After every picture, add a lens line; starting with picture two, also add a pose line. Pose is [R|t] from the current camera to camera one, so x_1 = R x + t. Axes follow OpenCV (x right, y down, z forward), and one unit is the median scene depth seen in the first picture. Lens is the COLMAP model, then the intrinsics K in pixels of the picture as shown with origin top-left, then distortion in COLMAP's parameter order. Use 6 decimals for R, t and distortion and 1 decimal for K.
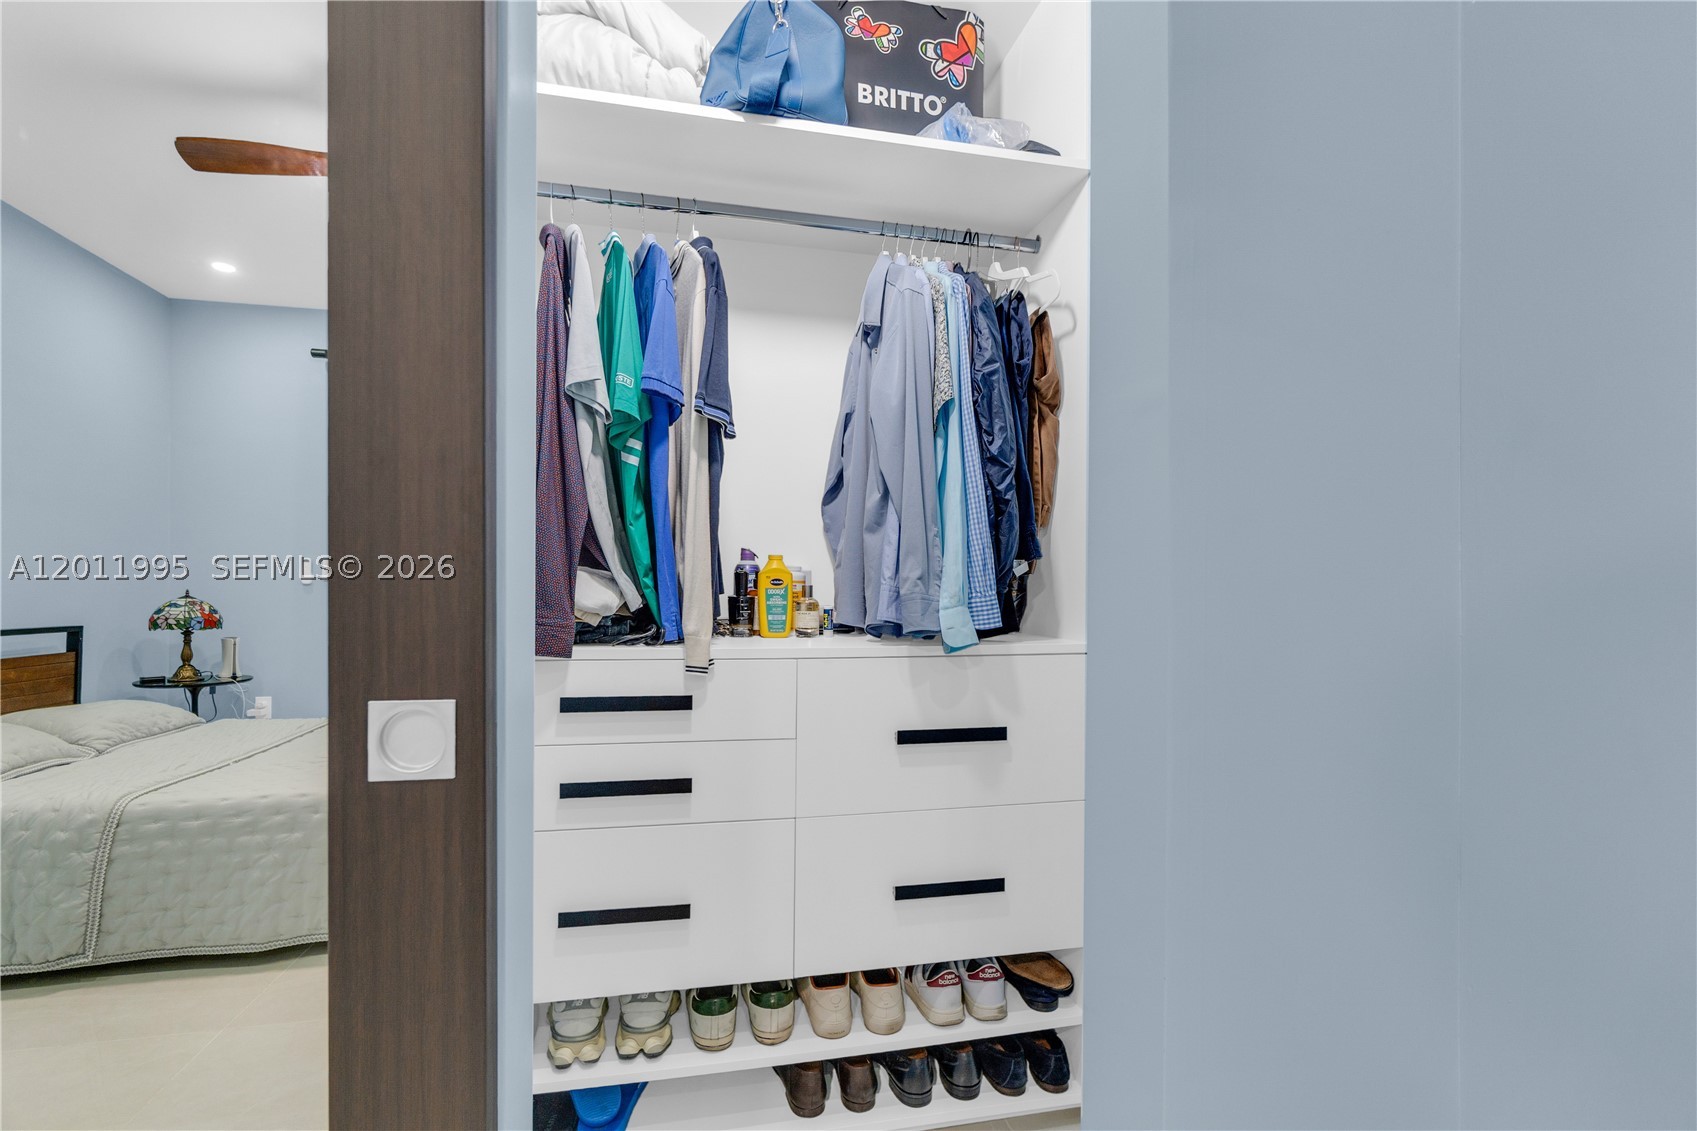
lens RADIAL K [[742.0, 0, 830.6], [0, 742.0, 601.9], [0, 0, 1]] dist [-0.003749, 0.002294]
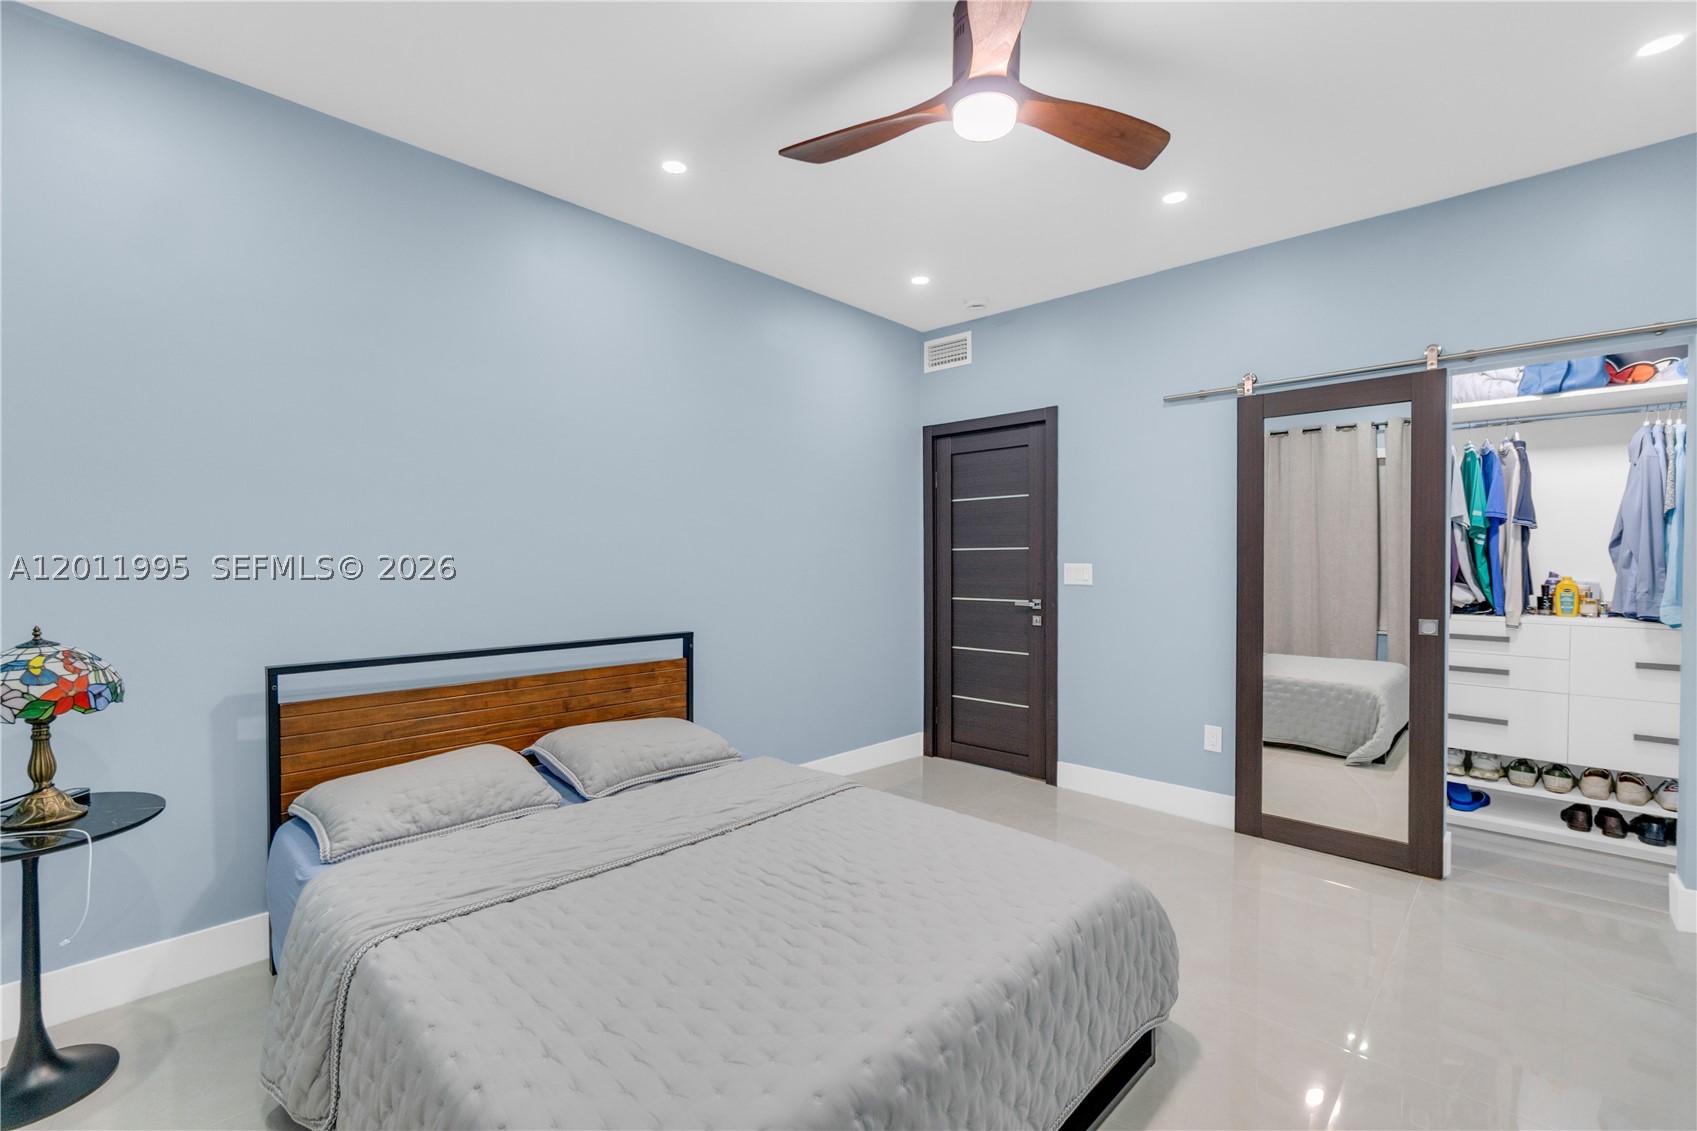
lens RADIAL K [[742.0, 0, 840.8], [0, 742.0, 570.3], [0, 0, 1]] dist [-0.003749, 0.002294]
pose [[0.565348, 0.004109, -0.824843, 0.554119], [-0.011719, 0.999927, -0.003051, -0.059269], [0.824770, 0.011391, 0.565354, -2.112116]]
